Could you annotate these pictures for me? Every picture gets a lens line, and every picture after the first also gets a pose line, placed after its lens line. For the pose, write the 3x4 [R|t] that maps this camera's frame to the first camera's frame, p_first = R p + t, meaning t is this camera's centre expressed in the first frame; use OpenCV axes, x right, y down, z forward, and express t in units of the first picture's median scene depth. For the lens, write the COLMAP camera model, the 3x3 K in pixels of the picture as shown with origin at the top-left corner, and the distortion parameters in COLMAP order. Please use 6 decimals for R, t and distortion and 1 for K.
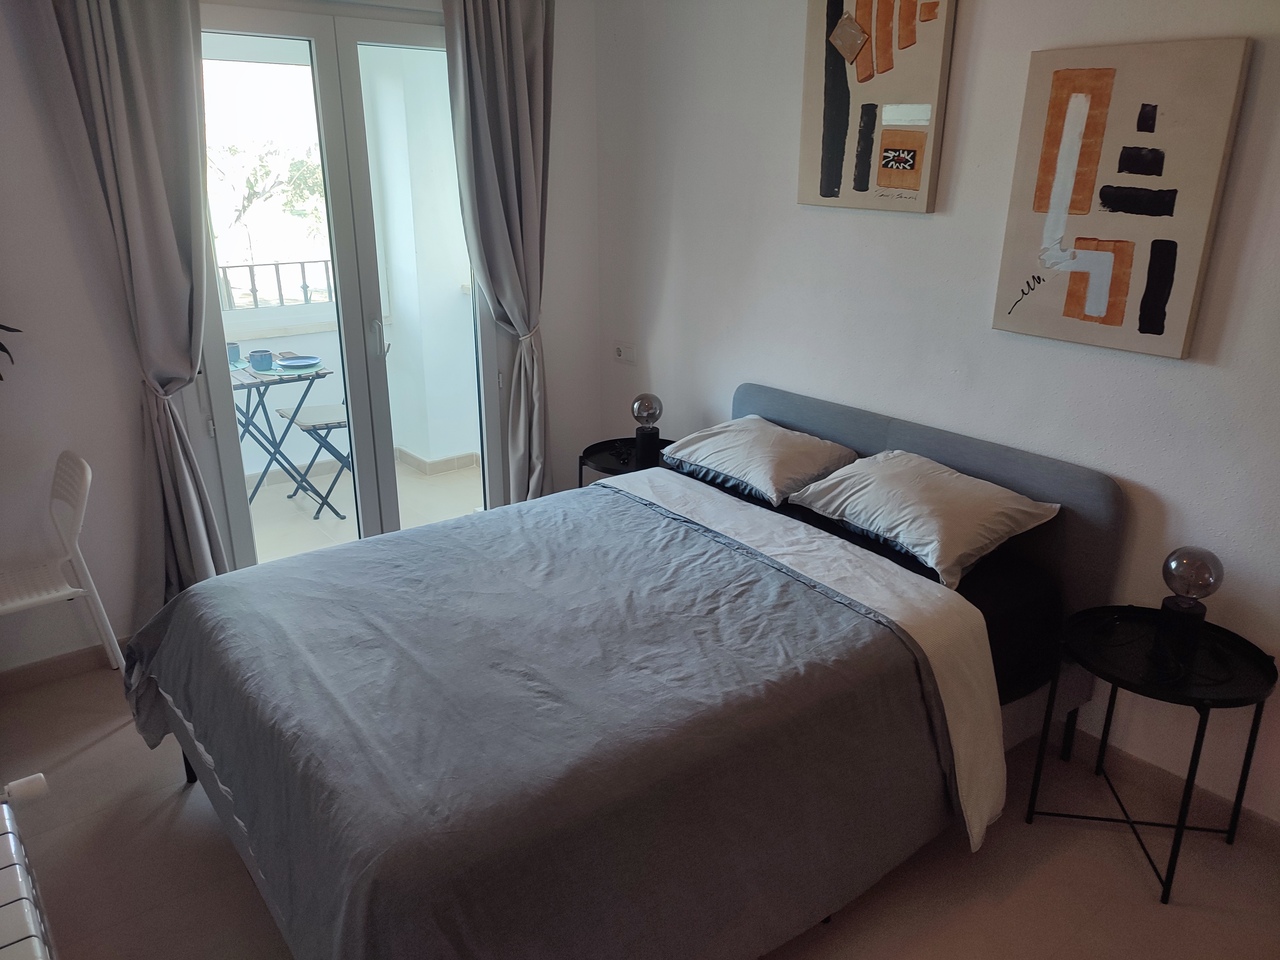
lens RADIAL K [[939.8, 0, 640.0], [0, 939.8, 480.0], [0, 0, 1]] dist [0.014841, -0.003037]
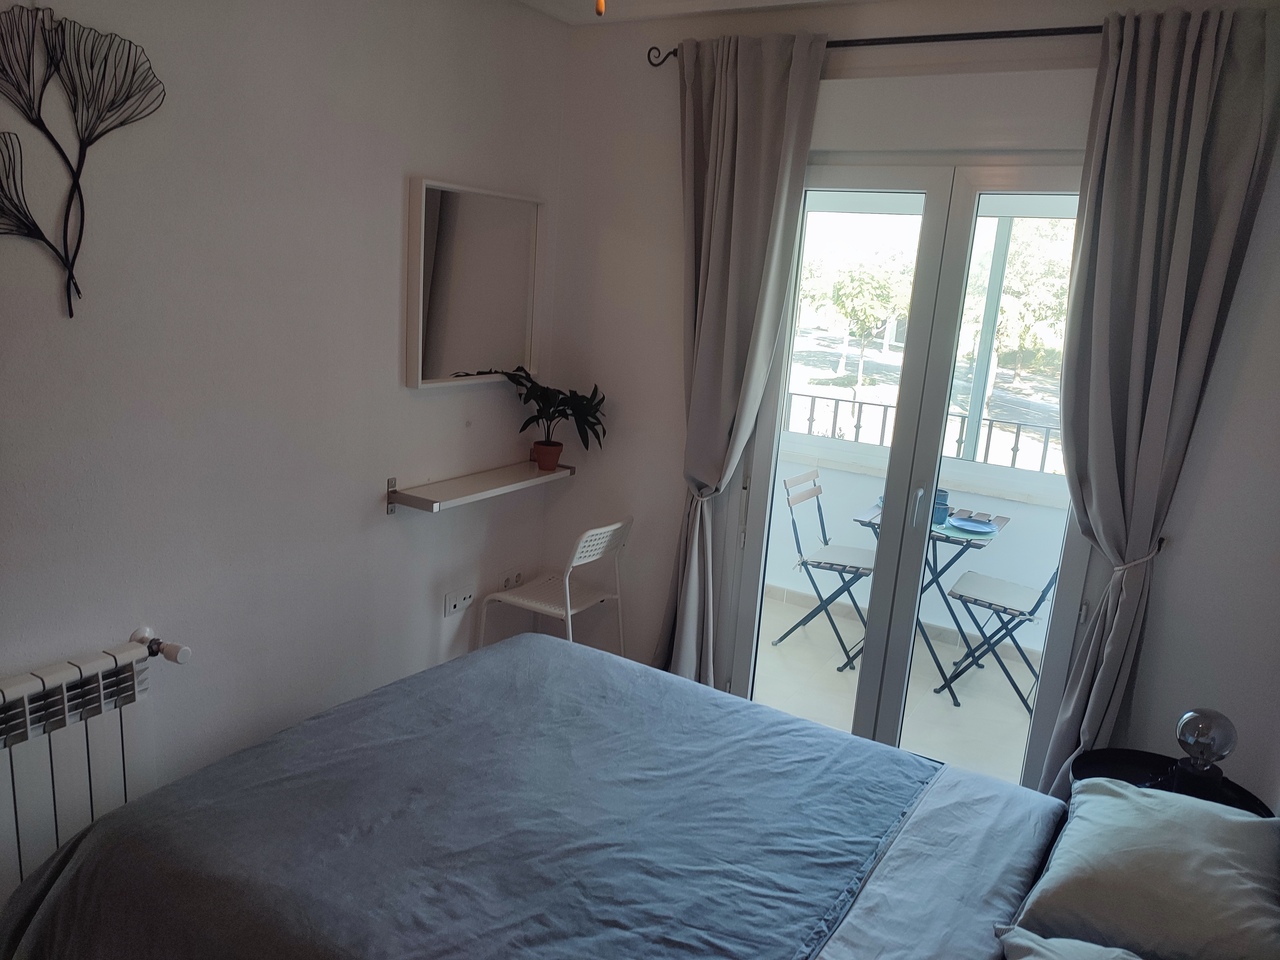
lens RADIAL K [[939.8, 0, 640.0], [0, 939.8, 480.0], [0, 0, 1]] dist [0.014841, -0.003037]
pose [[0.343890, 0.226434, -0.911300, 0.588608], [-0.369859, 0.924700, 0.090193, -0.216818], [0.863101, 0.306036, 0.401744, 0.569204]]
